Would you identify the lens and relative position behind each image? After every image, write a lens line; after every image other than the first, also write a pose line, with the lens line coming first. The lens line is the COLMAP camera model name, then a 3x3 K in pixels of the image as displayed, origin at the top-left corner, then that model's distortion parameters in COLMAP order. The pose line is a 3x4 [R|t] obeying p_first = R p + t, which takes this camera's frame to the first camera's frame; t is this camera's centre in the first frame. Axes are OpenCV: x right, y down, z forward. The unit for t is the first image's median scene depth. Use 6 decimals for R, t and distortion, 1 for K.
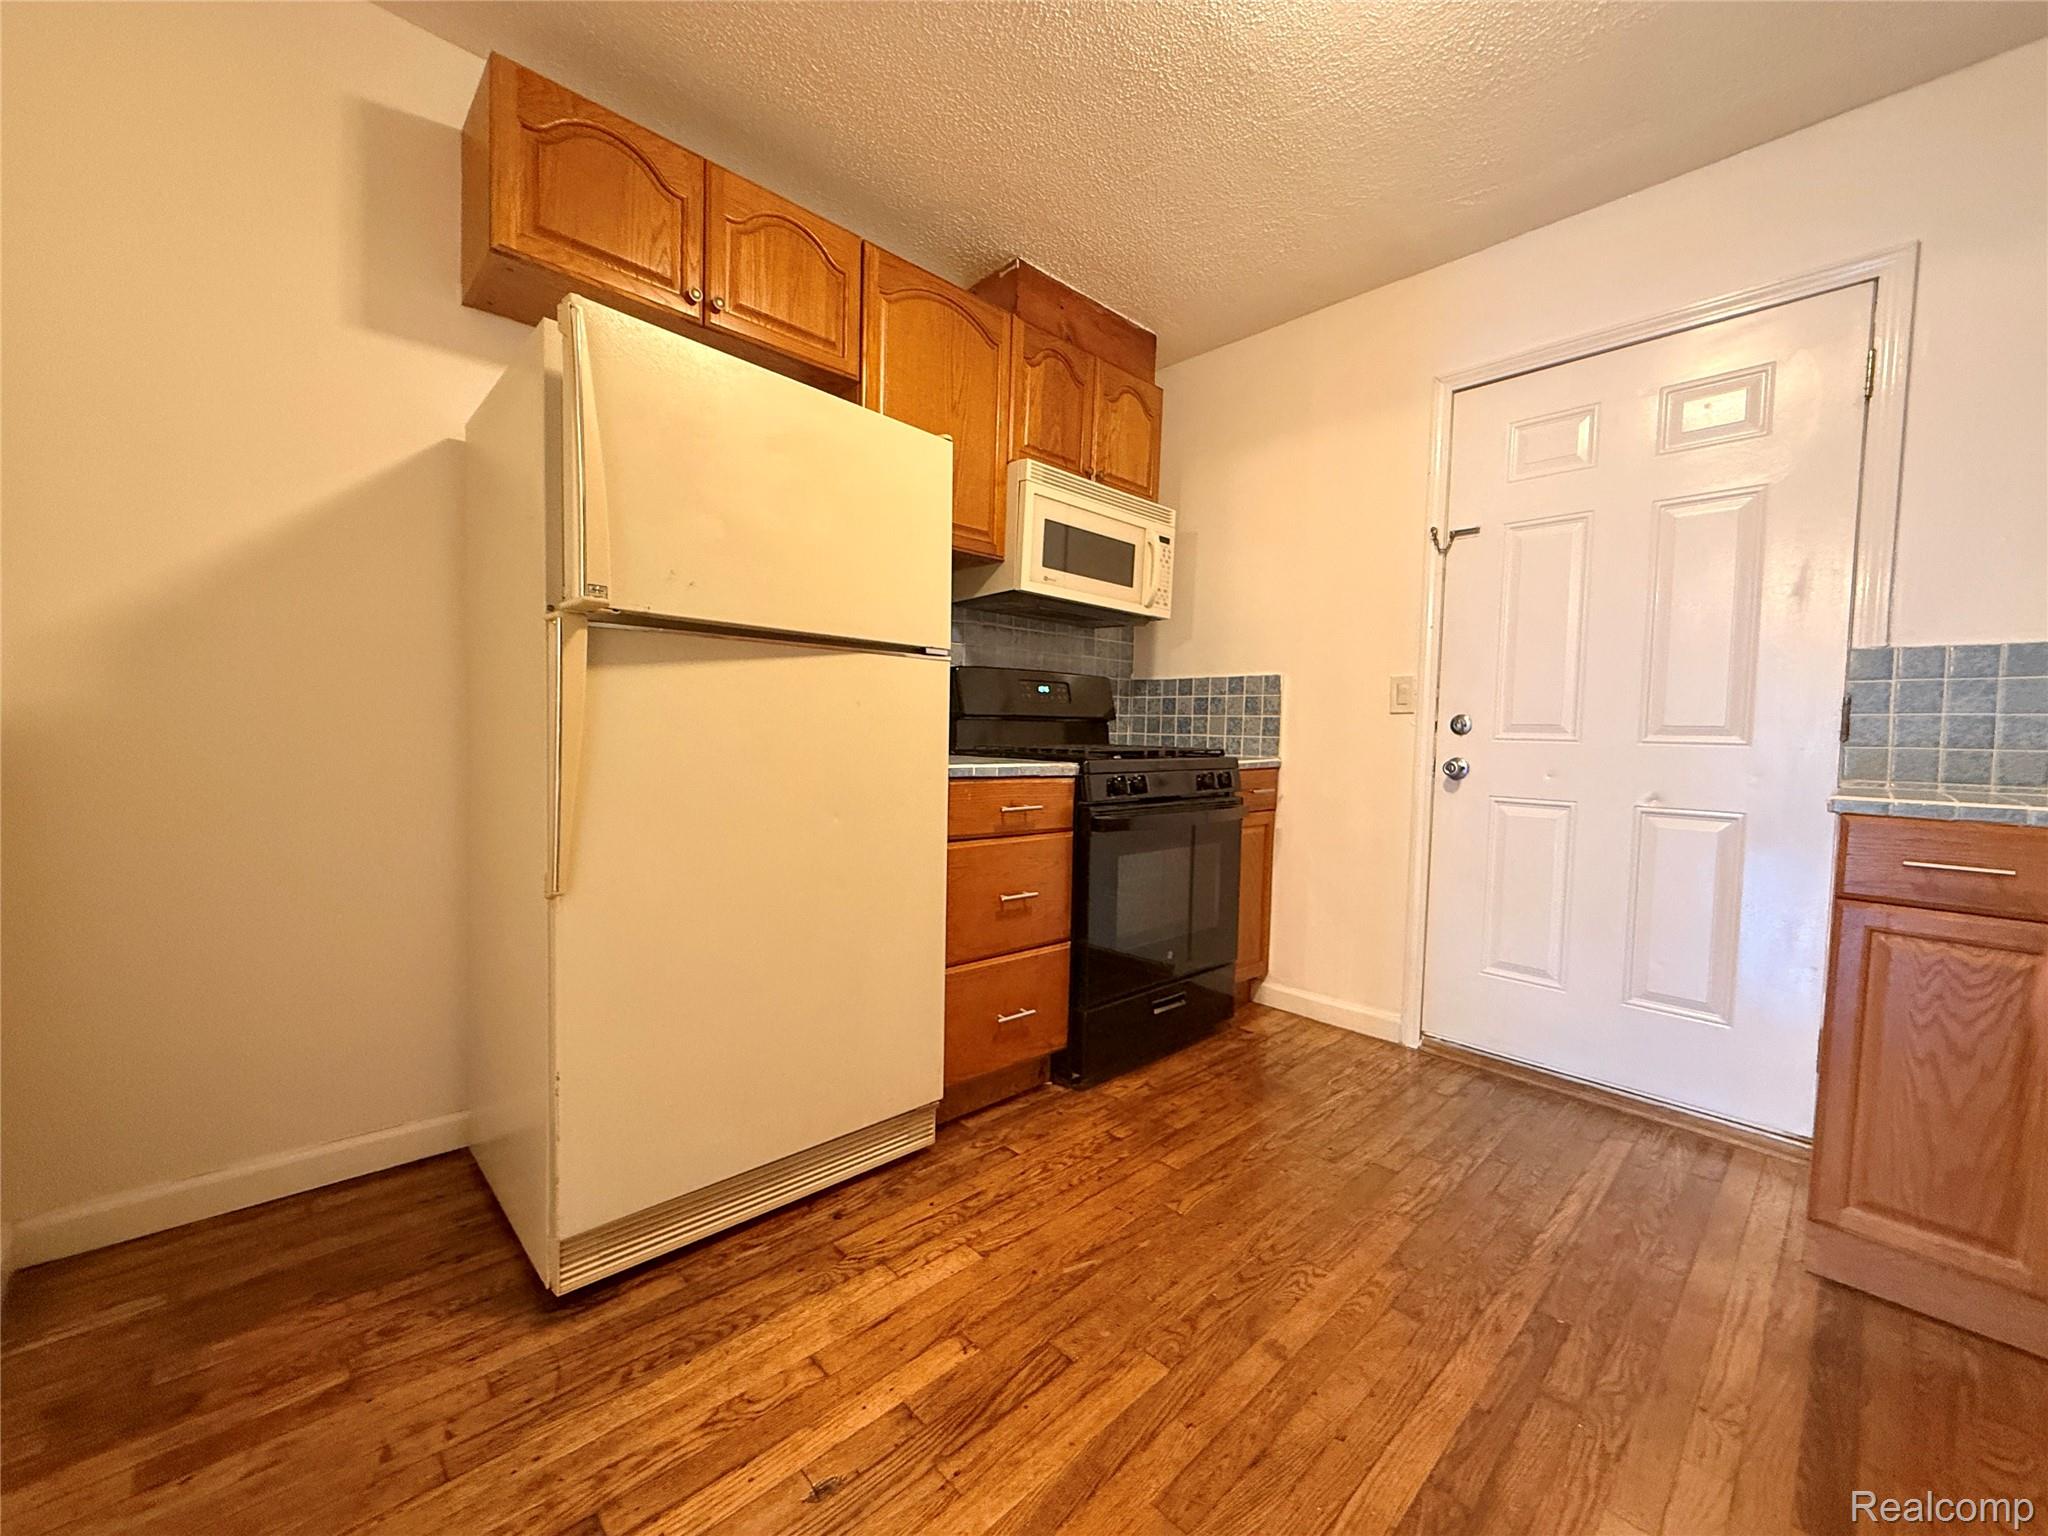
lens RADIAL K [[814.1, 0, 1023.8], [0, 814.1, 773.2], [0, 0, 1]] dist [-0.001131, 0.001370]
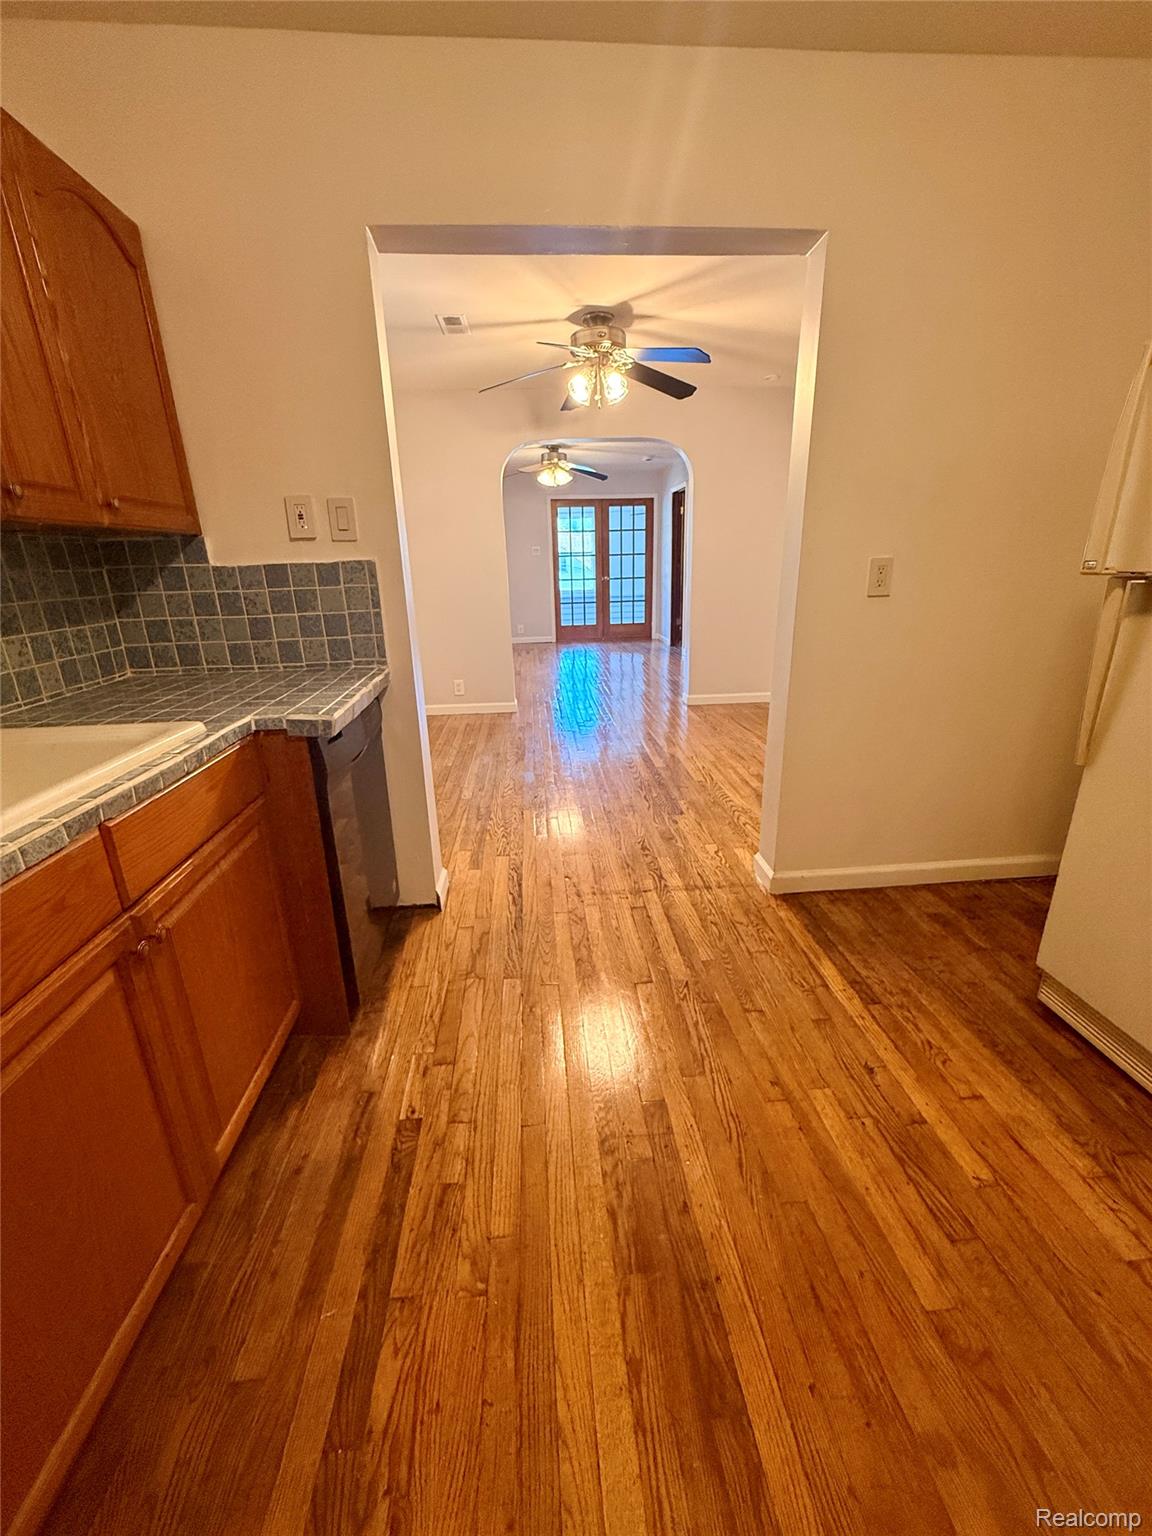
lens RADIAL K [[610.6, 0, 573.6], [0, 610.6, 771.4], [0, 0, 1]] dist [-0.001131, 0.001370]
pose [[-0.629656, 0.241202, -0.738481, 0.458428], [-0.028144, 0.942874, 0.331958, -0.101529], [0.776364, 0.229803, -0.586898, 0.480726]]
